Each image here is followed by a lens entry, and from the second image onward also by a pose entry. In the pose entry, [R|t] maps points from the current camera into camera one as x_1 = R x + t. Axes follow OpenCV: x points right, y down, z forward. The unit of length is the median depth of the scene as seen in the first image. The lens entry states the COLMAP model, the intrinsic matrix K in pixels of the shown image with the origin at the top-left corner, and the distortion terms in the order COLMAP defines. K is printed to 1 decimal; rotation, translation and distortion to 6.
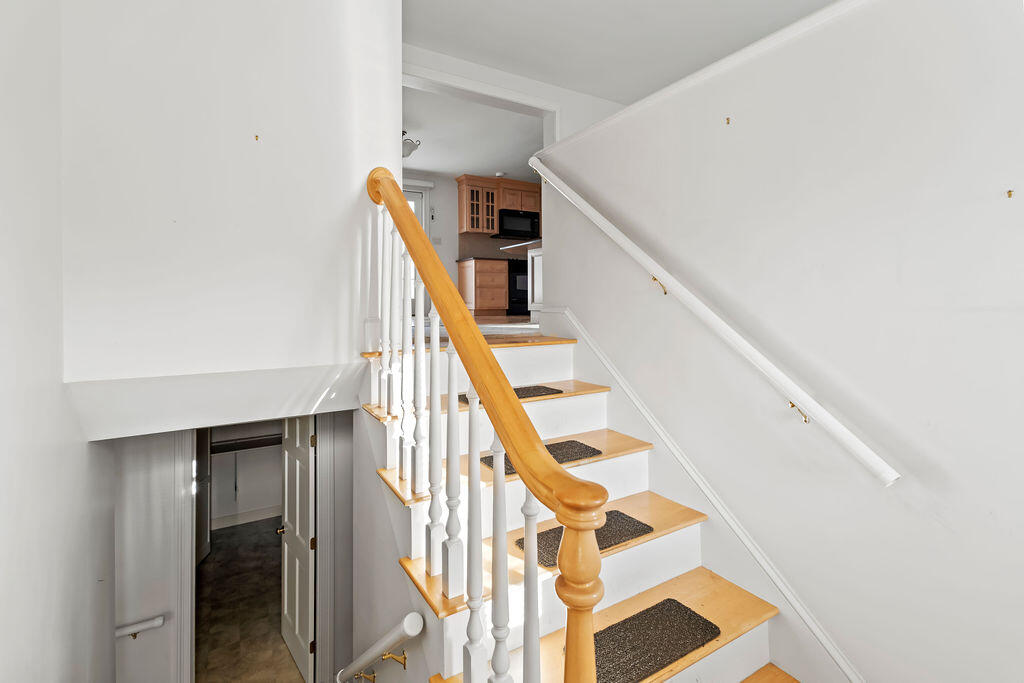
lens RADIAL K [[472.9, 0, 510.2], [0, 472.9, 302.2], [0, 0, 1]] dist [-0.000235, -0.000026]
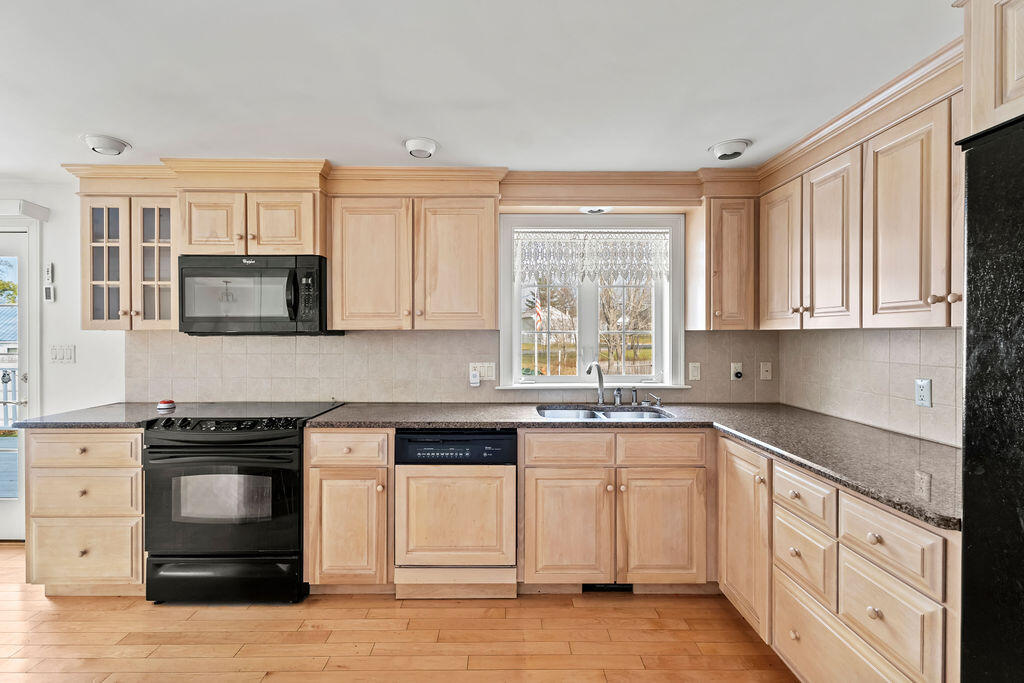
lens RADIAL K [[460.9, 0, 508.0], [0, 460.9, 330.9], [0, 0, 1]] dist [0.001279, -0.000034]
pose [[0.864566, 0.001703, -0.502517, 0.343016], [-0.002953, 0.999994, -0.001692, -0.146919], [0.502511, 0.002947, 0.864566, 0.849736]]
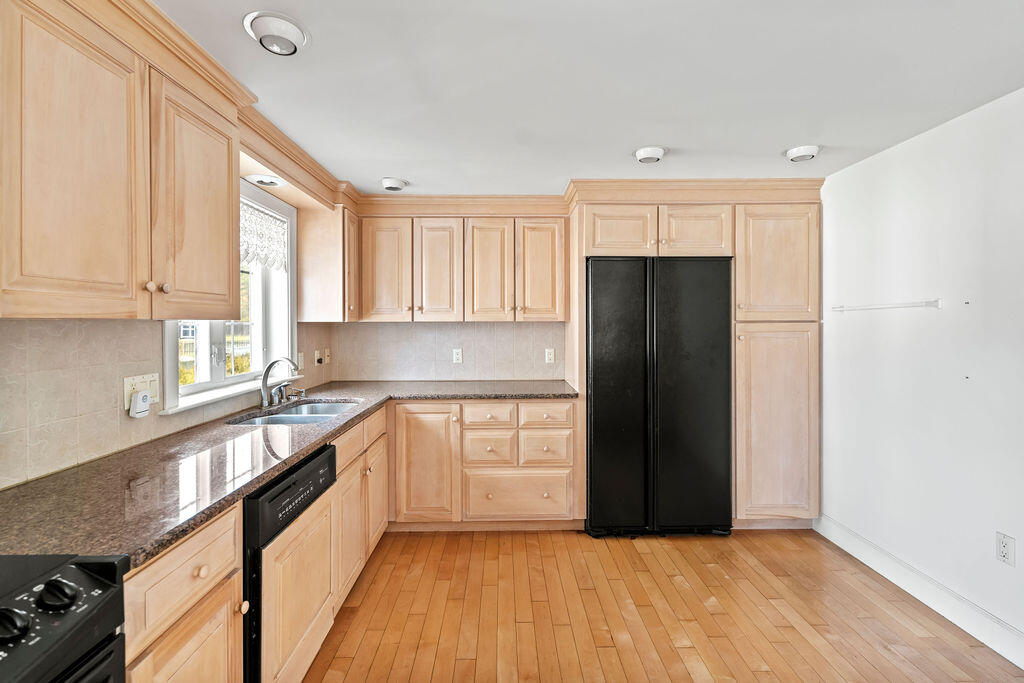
lens RADIAL K [[465.0, 0, 510.7], [0, 465.0, 323.6], [0, 0, 1]] dist [0.001752, 0.000132]
pose [[0.495999, 0.003329, 0.868317, 0.030798], [-0.000919, 0.999994, -0.003309, -0.146127], [-0.868323, 0.000843, 0.495999, 0.898979]]
